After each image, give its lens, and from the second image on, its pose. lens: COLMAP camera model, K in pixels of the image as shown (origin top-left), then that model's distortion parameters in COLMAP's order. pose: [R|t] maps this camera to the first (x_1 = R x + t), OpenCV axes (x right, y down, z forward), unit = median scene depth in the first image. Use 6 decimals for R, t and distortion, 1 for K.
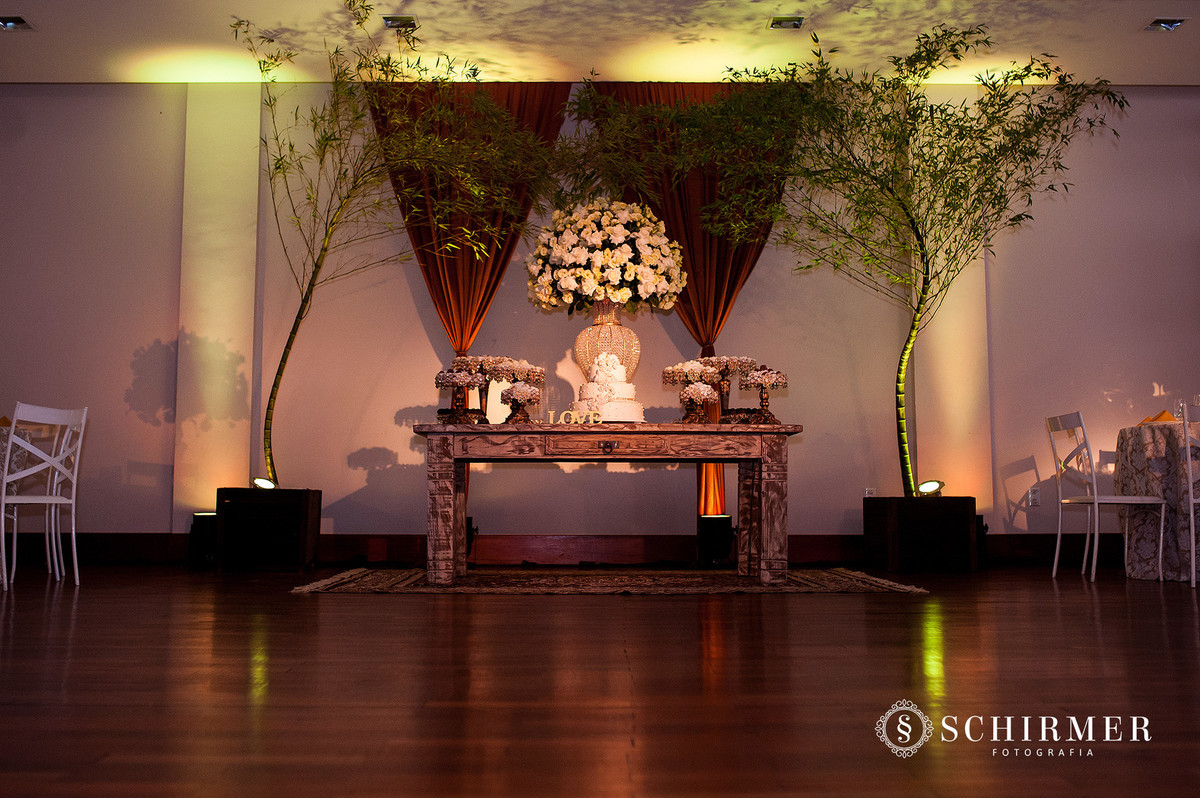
lens RADIAL K [[1277.4, 0, 581.6], [0, 1277.4, 358.9], [0, 0, 1]] dist [-0.056666, -0.000600]
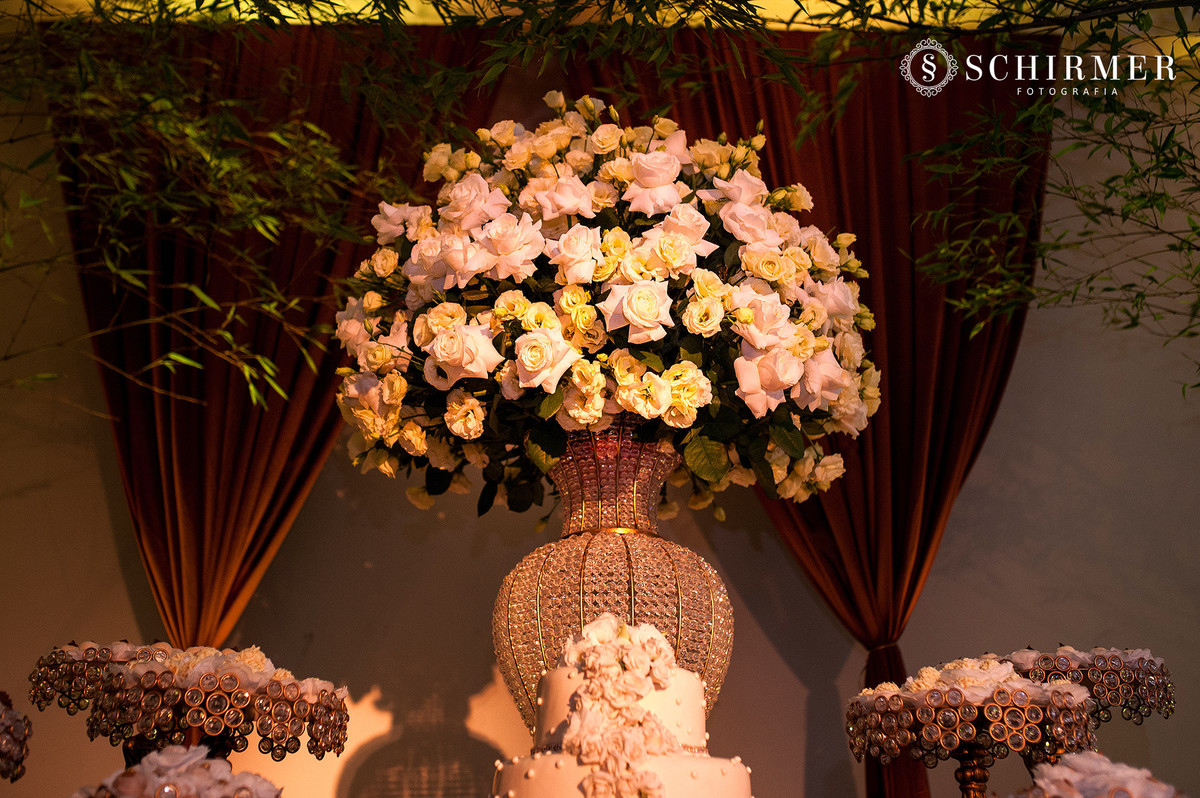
lens RADIAL K [[1214.3, 0, 568.2], [0, 1214.3, 384.3], [0, 0, 1]] dist [-0.047039, 0.002325]
pose [[0.999967, 0.007004, 0.004204, 0.009299], [-0.005591, 0.962020, -0.272921, 0.013828], [-0.005956, 0.272888, 0.962027, 0.755736]]
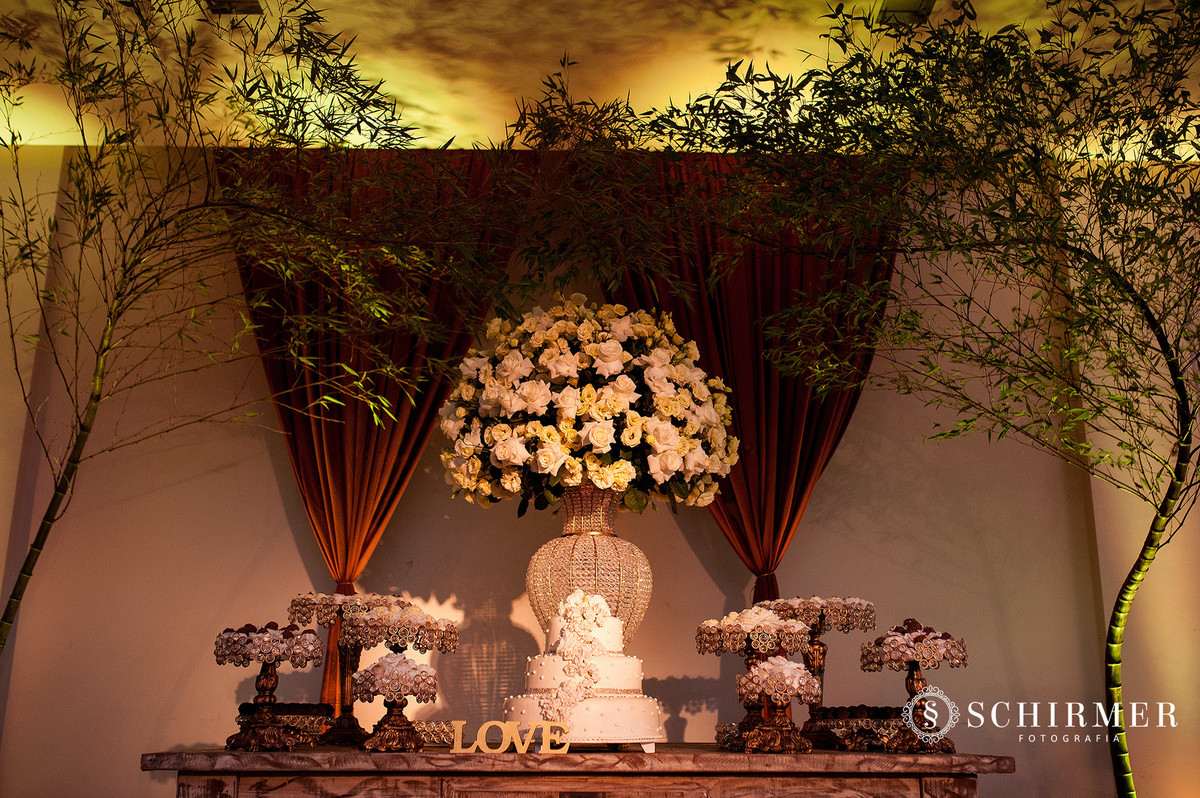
lens RADIAL K [[1173.1, 0, 606.4], [0, 1173.1, 396.8], [0, 0, 1]] dist [-0.045689, 0.013994]
pose [[0.999912, 0.007772, 0.010760, 0.021991], [-0.006022, 0.988041, -0.154071, -0.008754], [-0.011829, 0.153992, 0.988001, 0.527511]]
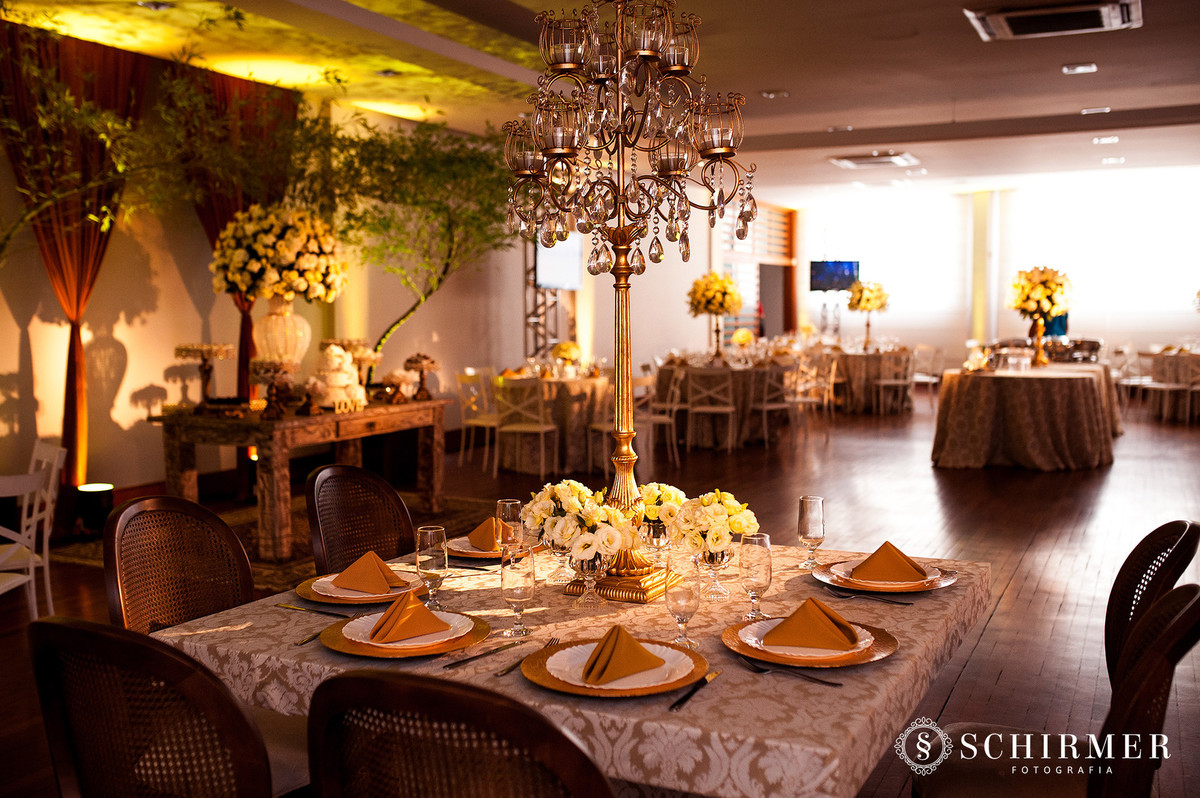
lens RADIAL K [[1173.1, 0, 606.4], [0, 1173.1, 396.8], [0, 0, 1]] dist [-0.045689, 0.013994]
pose [[0.424779, -0.070046, 0.902583, -0.846281], [-0.100857, 0.987134, 0.124074, -0.116342], [-0.899661, -0.143736, 0.412249, 0.291645]]
